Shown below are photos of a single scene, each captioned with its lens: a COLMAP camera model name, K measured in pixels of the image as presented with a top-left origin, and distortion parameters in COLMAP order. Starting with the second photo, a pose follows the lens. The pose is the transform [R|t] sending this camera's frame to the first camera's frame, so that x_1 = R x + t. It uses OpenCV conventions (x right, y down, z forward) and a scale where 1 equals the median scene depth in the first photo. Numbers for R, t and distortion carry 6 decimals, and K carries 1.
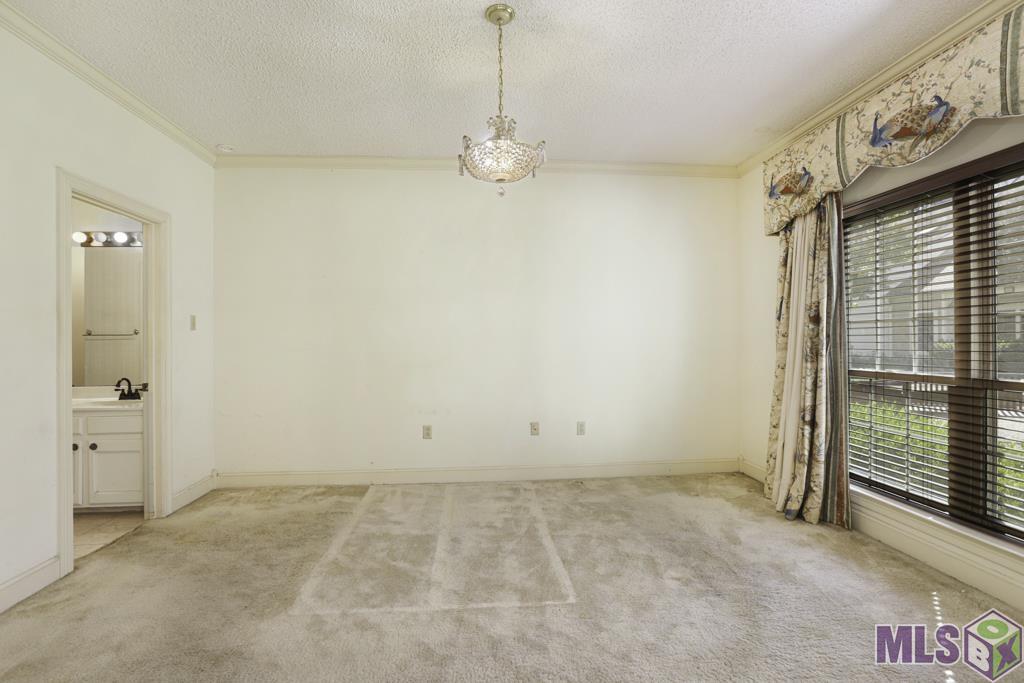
lens RADIAL K [[479.2, 0, 515.1], [0, 479.2, 339.3], [0, 0, 1]] dist [-0.024860, 0.011132]
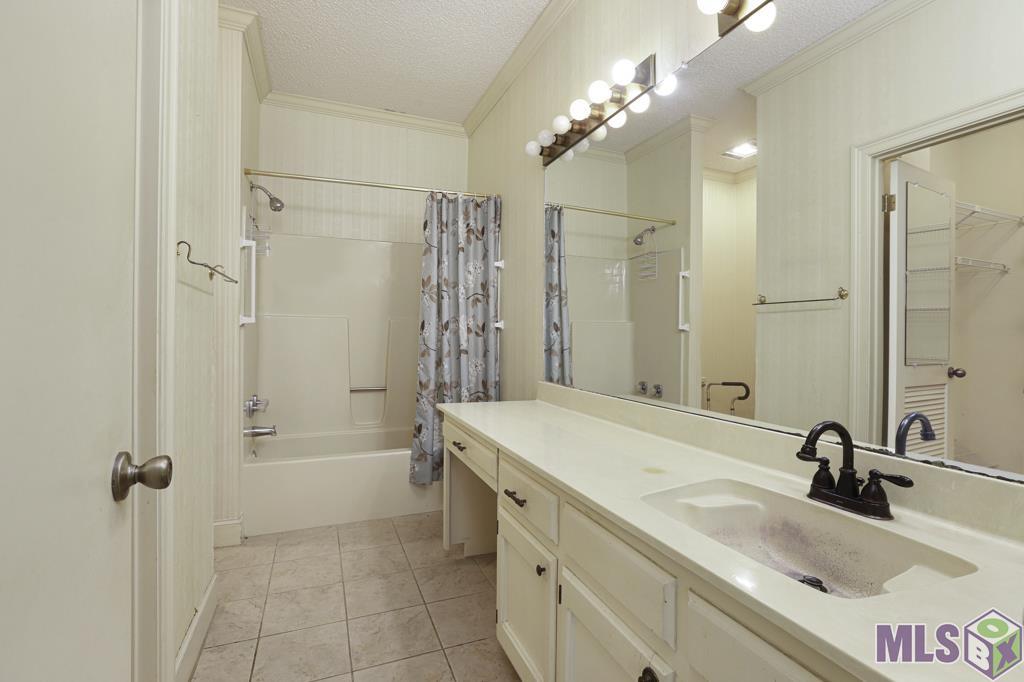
lens RADIAL K [[479.2, 0, 516.5], [0, 479.2, 338.1], [0, 0, 1]] dist [-0.024860, 0.011132]
pose [[0.322030, 0.022174, -0.946470, -0.627989], [-0.007697, 0.999754, 0.020804, 0.031548], [0.946698, 0.000585, 0.322122, 0.743484]]
